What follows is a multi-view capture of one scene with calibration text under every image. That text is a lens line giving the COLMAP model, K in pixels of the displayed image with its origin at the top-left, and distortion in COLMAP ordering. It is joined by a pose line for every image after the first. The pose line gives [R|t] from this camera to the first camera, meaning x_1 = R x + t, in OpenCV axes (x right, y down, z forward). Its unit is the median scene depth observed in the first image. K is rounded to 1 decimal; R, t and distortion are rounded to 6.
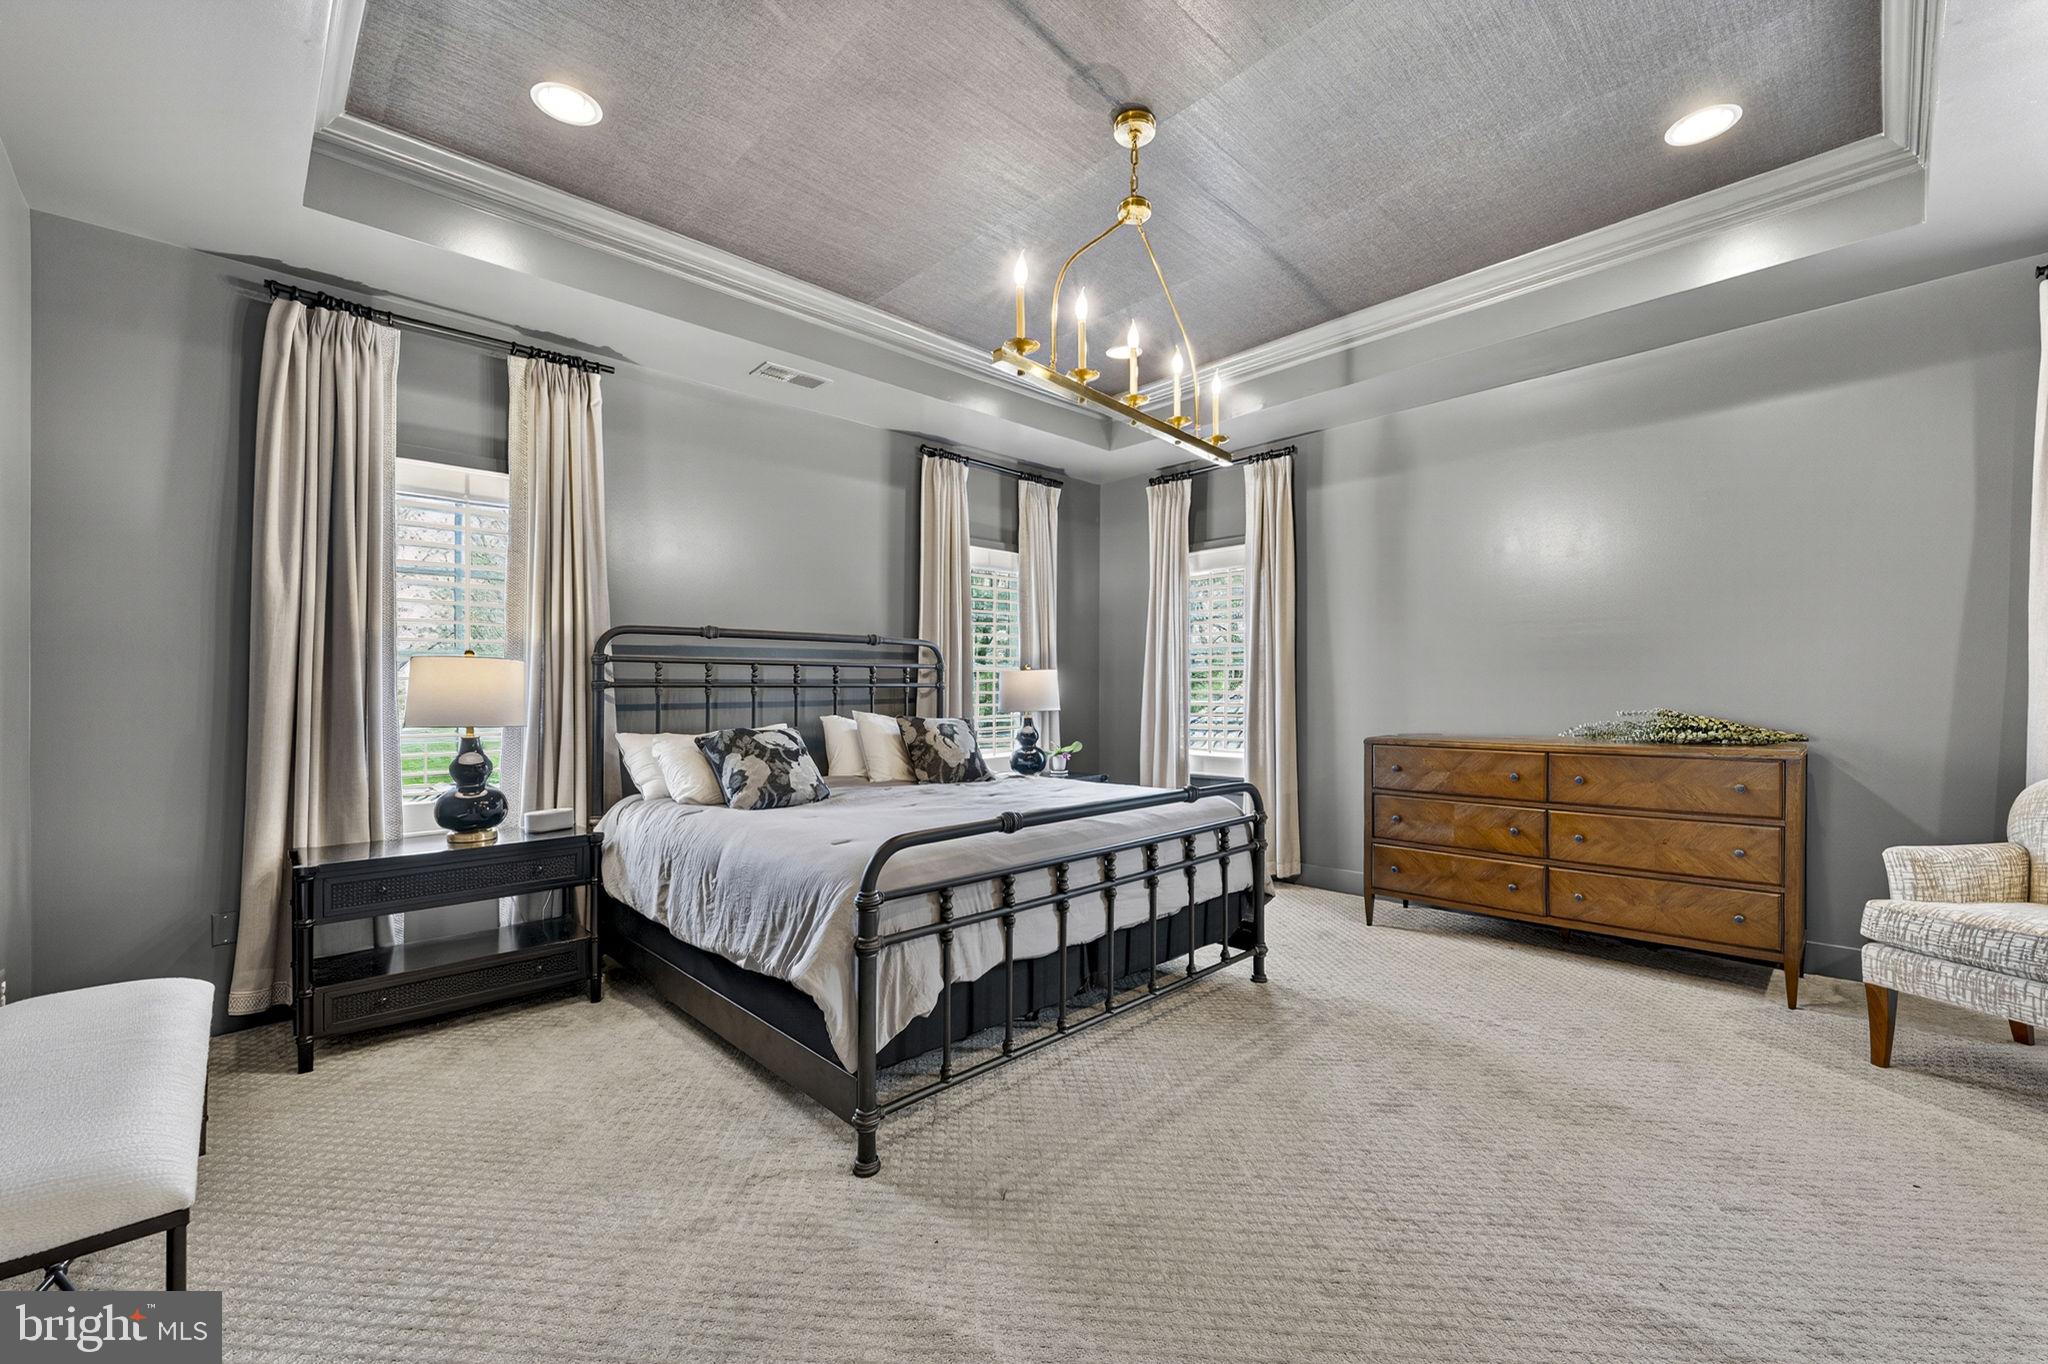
lens RADIAL K [[831.1, 0, 1023.5], [0, 831.1, 678.9], [0, 0, 1]] dist [0.001430, 0.000526]
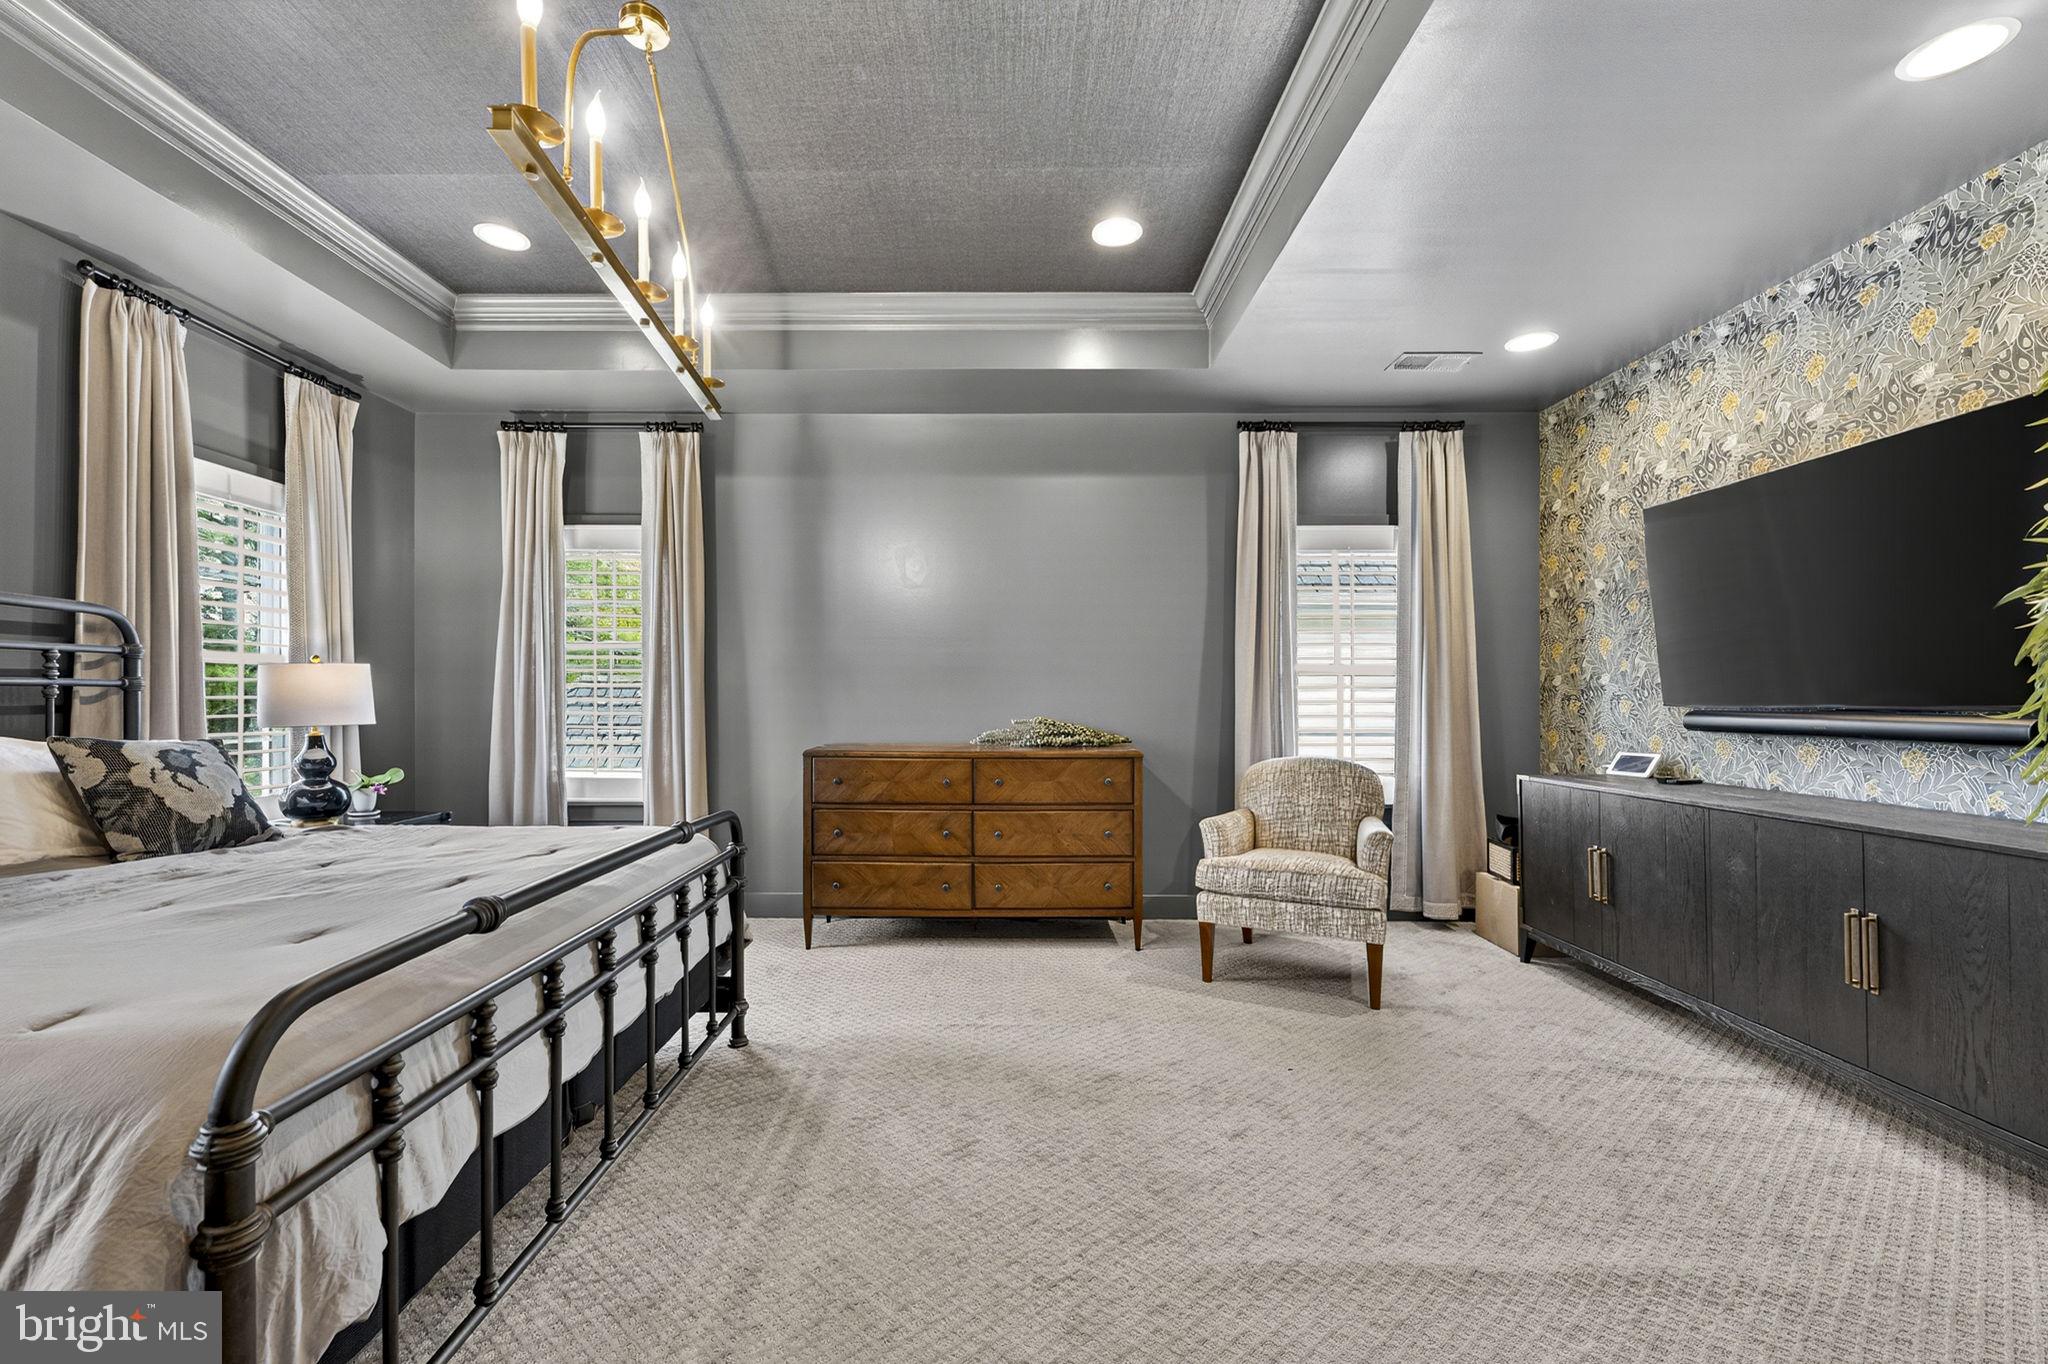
lens RADIAL K [[839.9, 0, 1016.0], [0, 839.9, 700.7], [0, 0, 1]] dist [0.000807, -0.001465]
pose [[0.699061, 0.009156, 0.715003, -0.109025], [-0.020564, 0.999762, 0.007303, 0.003364], [-0.714766, -0.019809, 0.699083, 0.179906]]
